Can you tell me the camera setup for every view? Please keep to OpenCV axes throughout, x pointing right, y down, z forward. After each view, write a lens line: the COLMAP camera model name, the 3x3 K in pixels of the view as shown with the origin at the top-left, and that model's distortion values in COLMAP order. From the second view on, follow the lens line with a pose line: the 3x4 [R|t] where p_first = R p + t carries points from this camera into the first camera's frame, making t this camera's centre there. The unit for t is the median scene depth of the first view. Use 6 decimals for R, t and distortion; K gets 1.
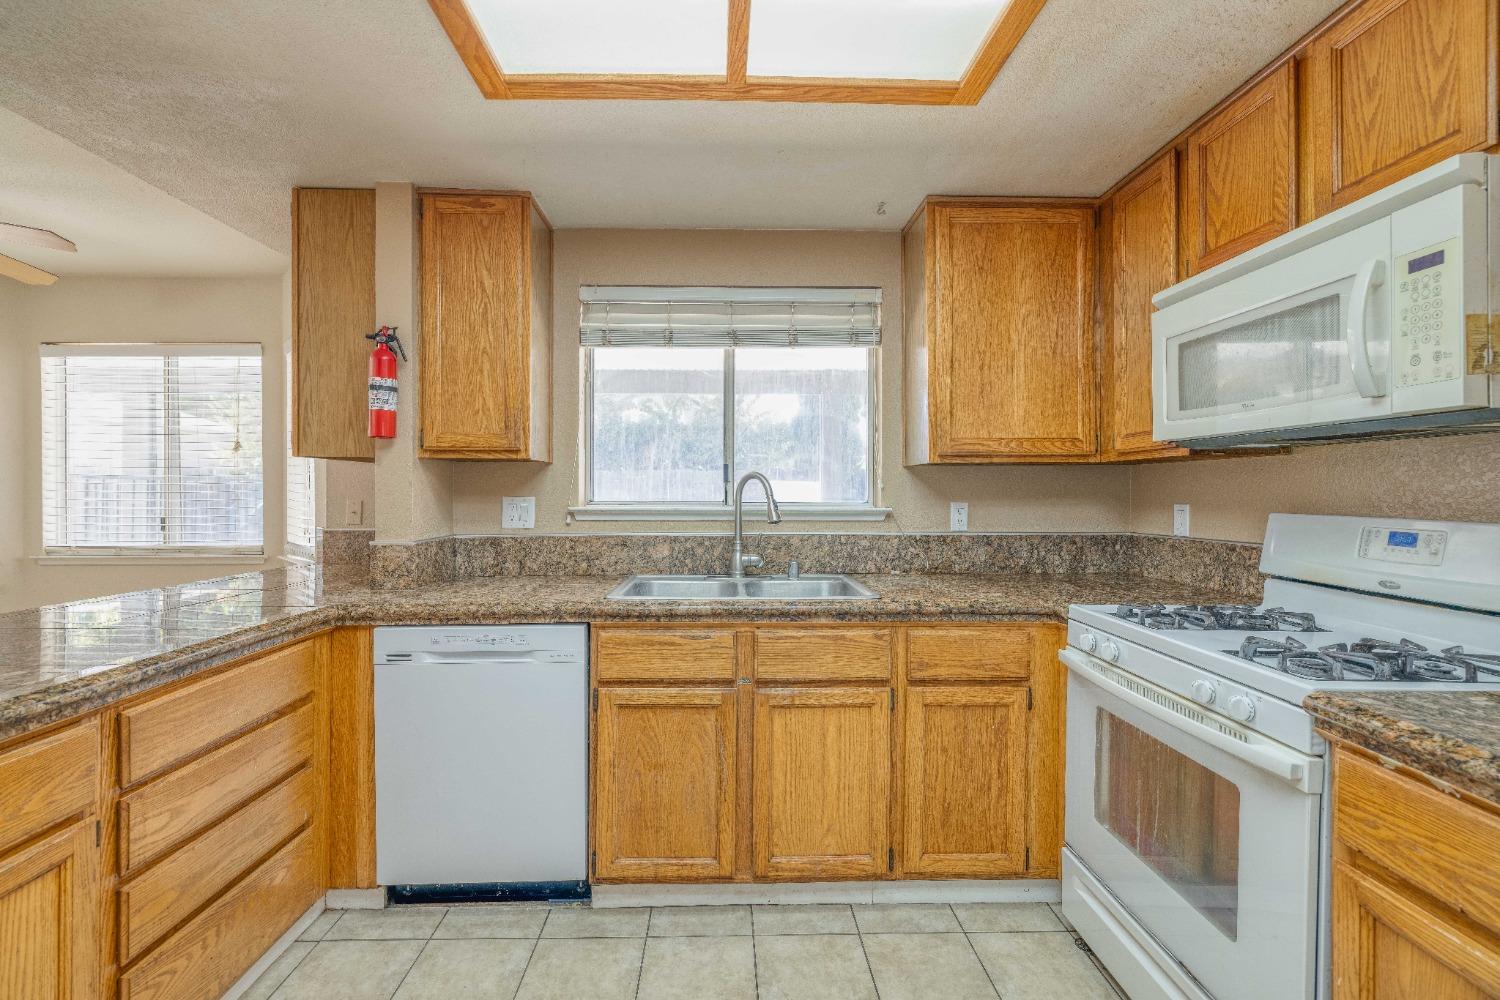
lens RADIAL K [[635.1, 0, 734.7], [0, 635.1, 494.8], [0, 0, 1]] dist [-0.000501, 0.000987]
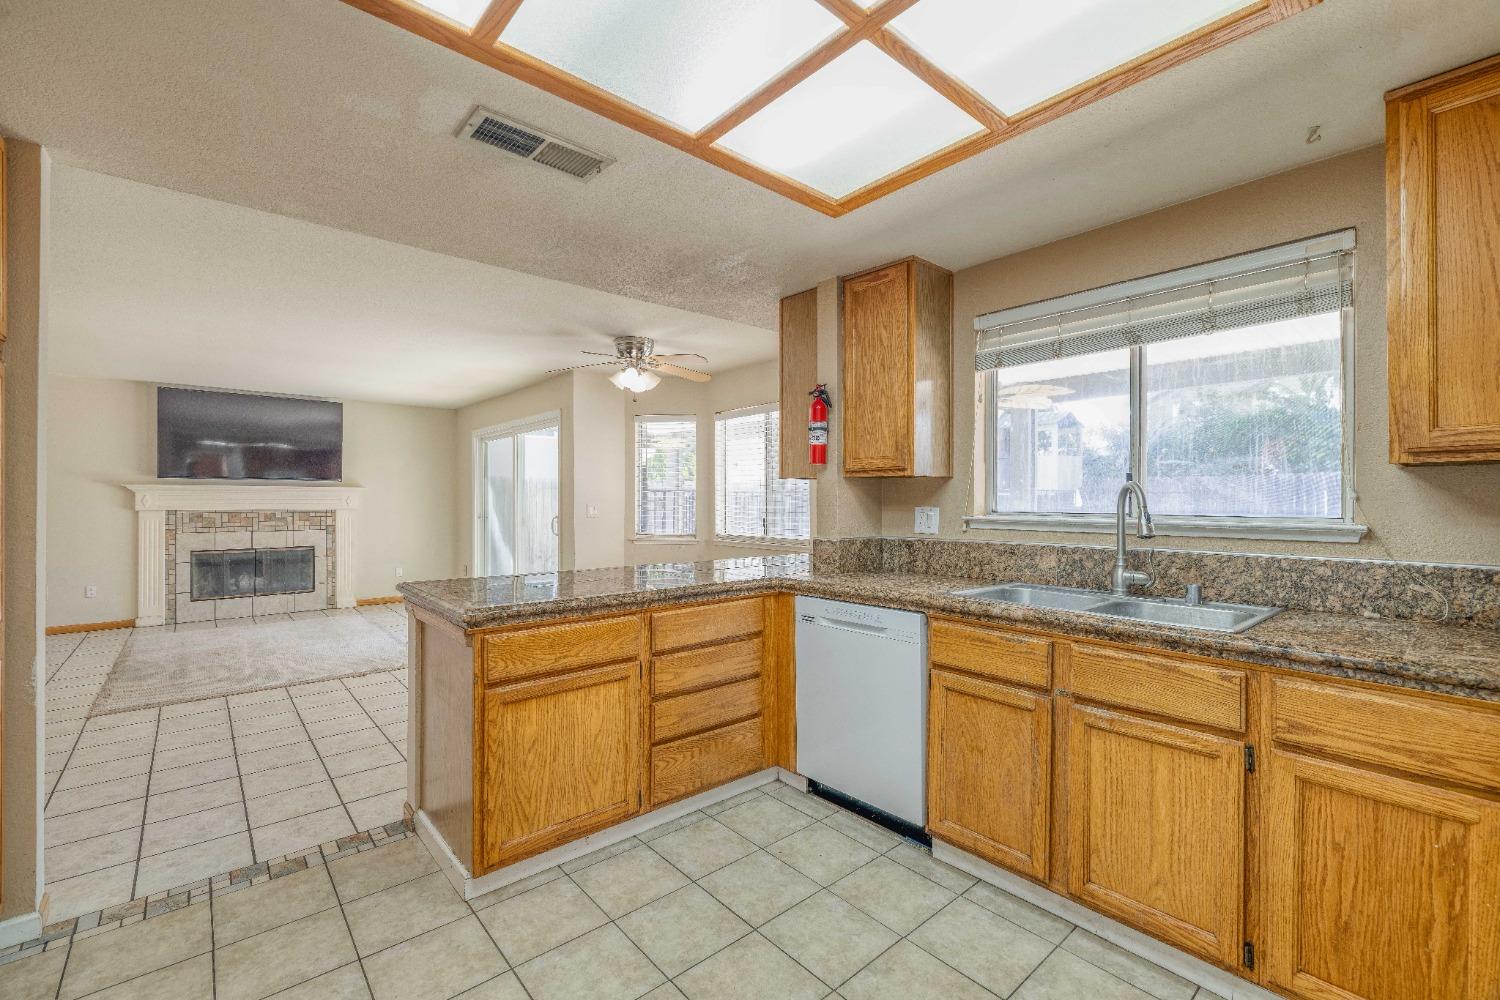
lens RADIAL K [[635.1, 0, 746.1], [0, 635.1, 501.8], [0, 0, 1]] dist [-0.000501, 0.000987]
pose [[0.635905, 0.002172, -0.771765, 0.451785], [-0.005083, 0.999986, -0.001374, -0.003071], [0.771751, 0.004796, 0.635907, -0.018537]]
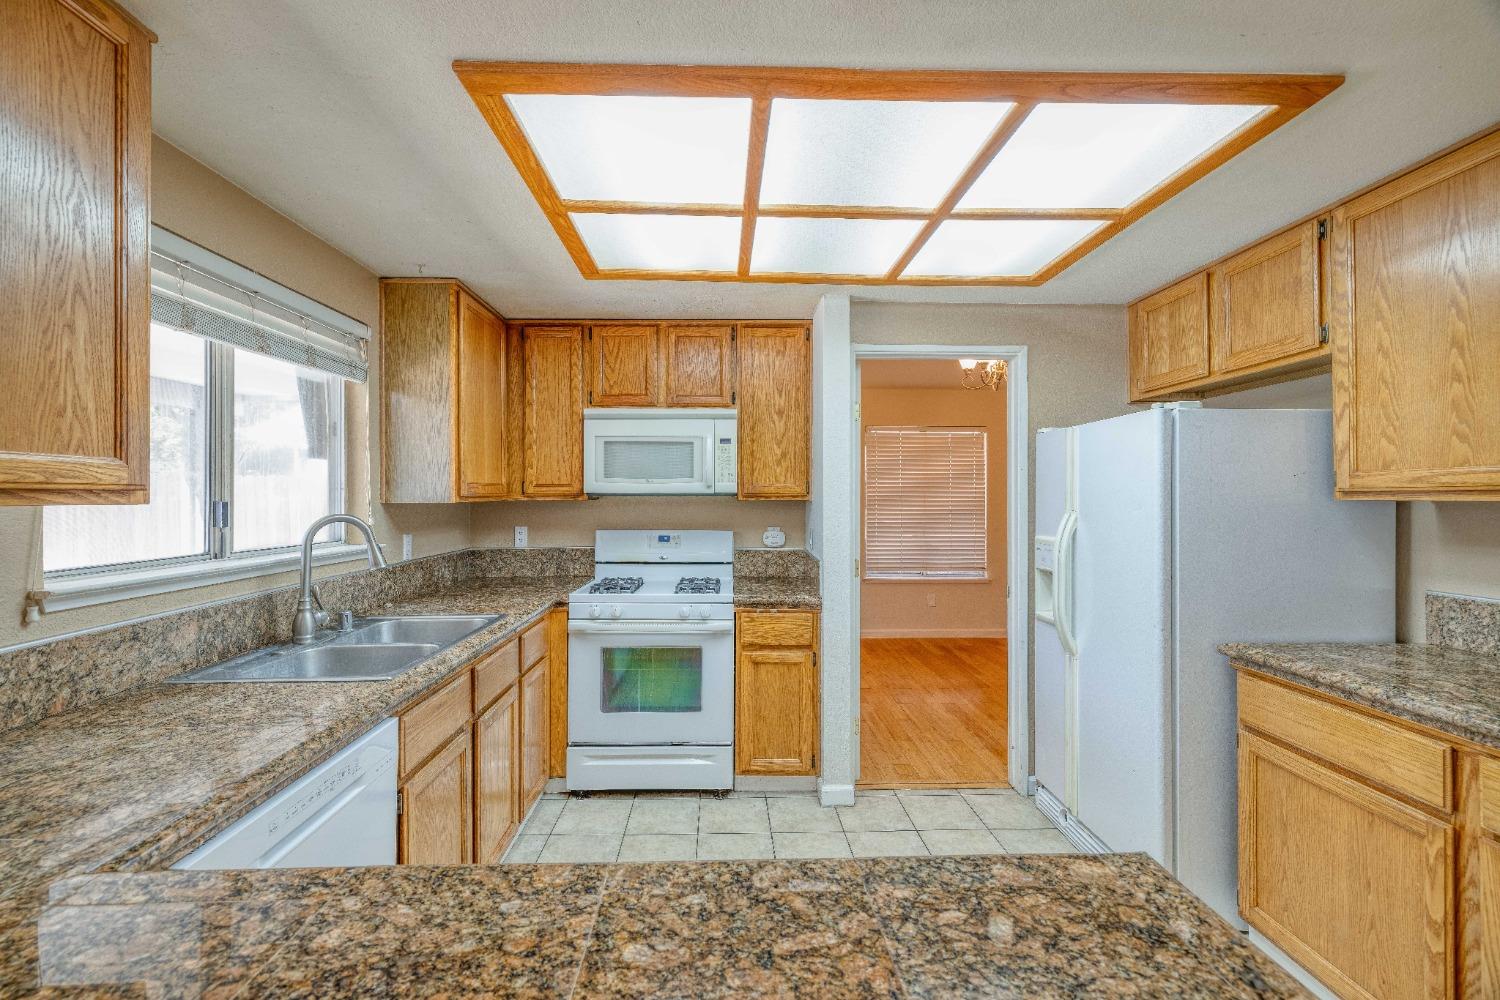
lens RADIAL K [[617.4, 0, 744.3], [0, 617.4, 493.1], [0, 0, 1]] dist [0.003527, 0.000066]
pose [[0.001277, 0.004577, 0.999989, -0.961768], [0.006171, 0.999970, -0.004585, -0.067585], [-0.999980, 0.006177, 0.001249, 0.520530]]
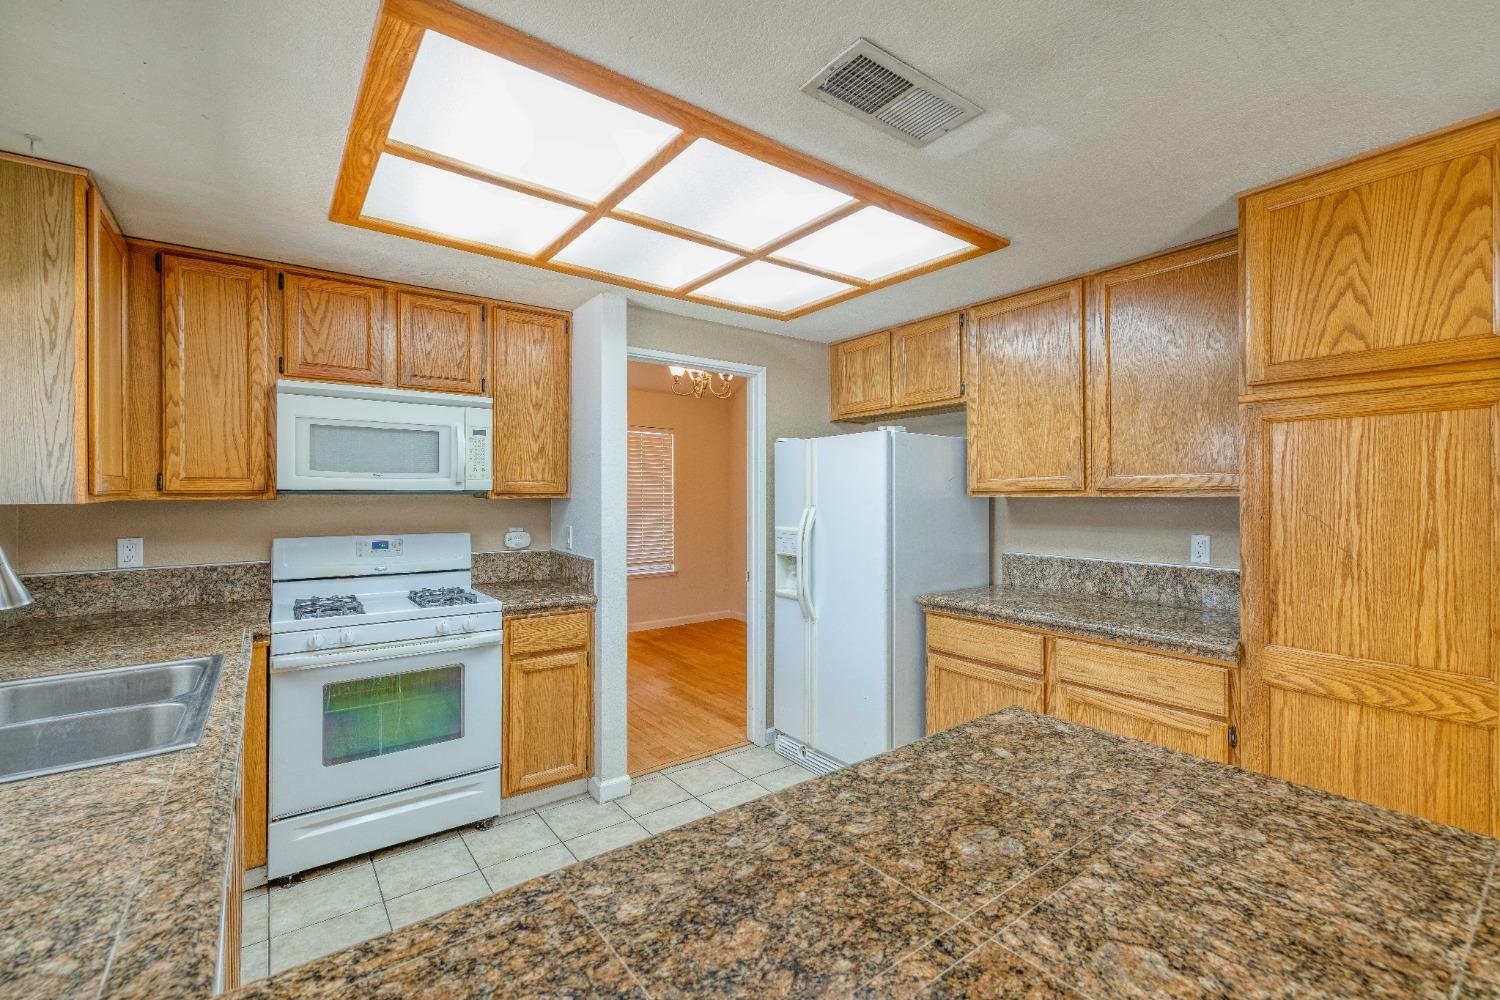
lens RADIAL K [[635.1, 0, 788.4], [0, 635.1, 492.5], [0, 0, 1]] dist [-0.000501, 0.000987]
pose [[-0.593509, 0.001319, 0.804826, -0.973052], [0.004690, 0.999987, 0.001820, -0.070050], [-0.804814, 0.004855, -0.593507, 0.864233]]
